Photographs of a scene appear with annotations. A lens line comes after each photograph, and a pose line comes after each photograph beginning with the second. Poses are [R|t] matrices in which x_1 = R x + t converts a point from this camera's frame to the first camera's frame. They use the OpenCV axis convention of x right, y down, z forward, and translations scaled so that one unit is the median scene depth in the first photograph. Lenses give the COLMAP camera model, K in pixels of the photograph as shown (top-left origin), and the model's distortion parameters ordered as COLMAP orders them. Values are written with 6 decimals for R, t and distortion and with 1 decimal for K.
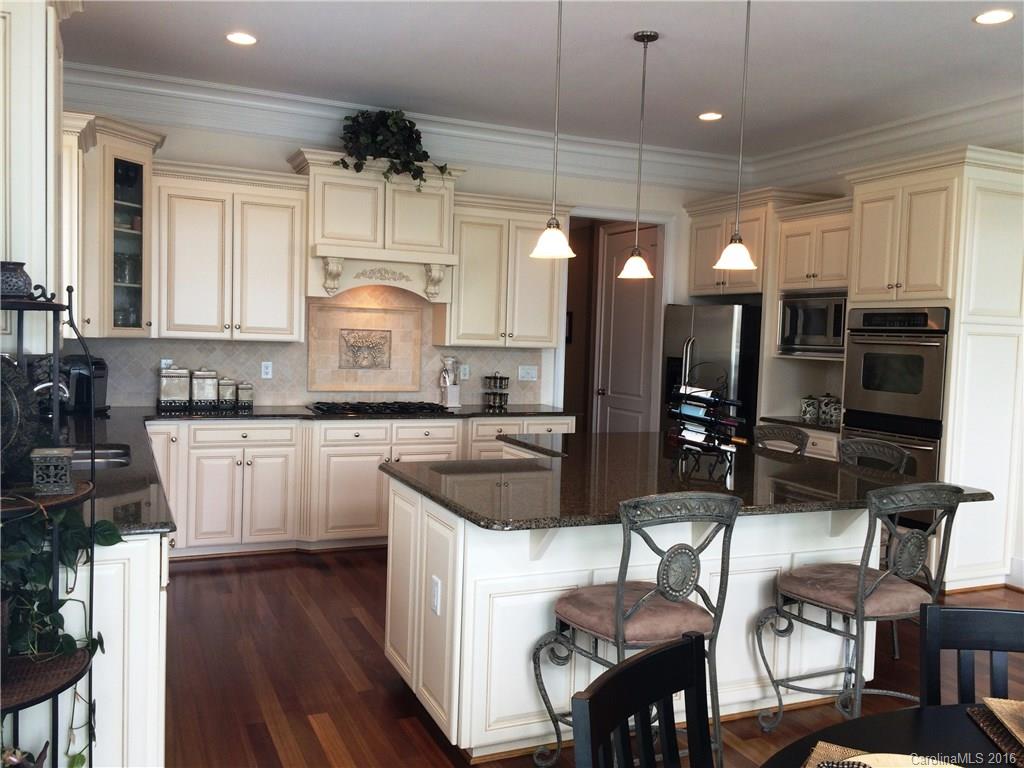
lens RADIAL K [[864.6, 0, 514.0], [0, 864.6, 382.2], [0, 0, 1]] dist [0.056087, -0.066701]
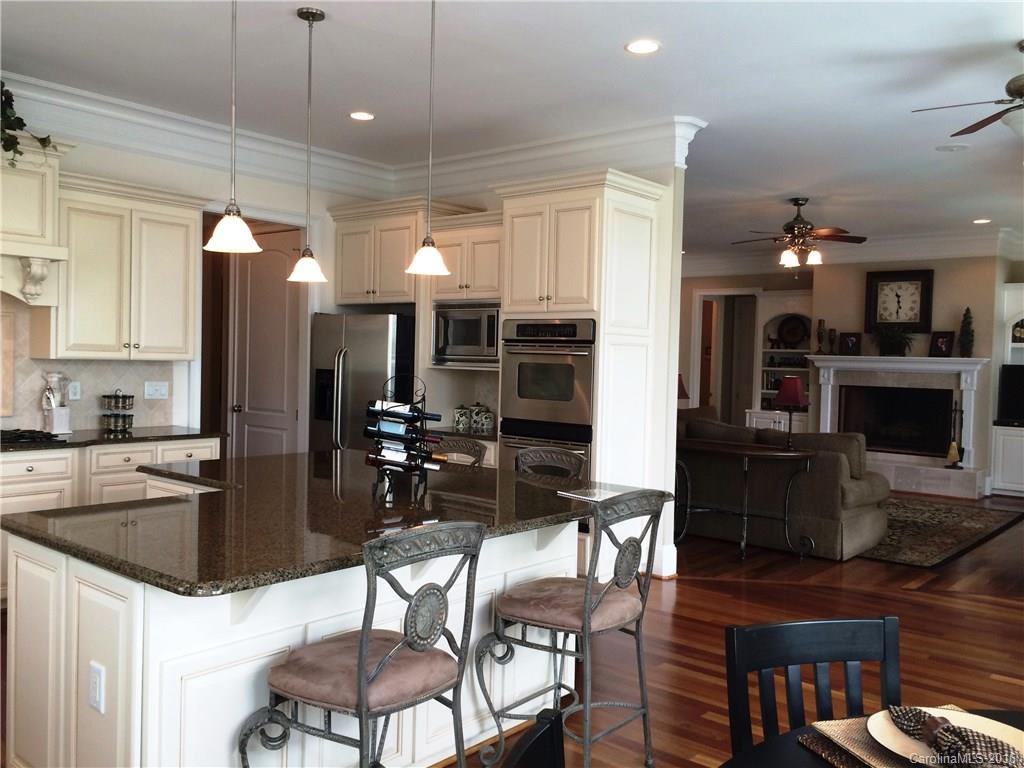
lens RADIAL K [[864.6, 0, 508.3], [0, 864.6, 382.0], [0, 0, 1]] dist [0.056087, -0.066701]
pose [[0.903408, -0.020799, 0.428277, -0.051899], [0.026743, 0.999611, -0.007866, -0.003201], [-0.427947, 0.018559, 0.903613, 0.090138]]
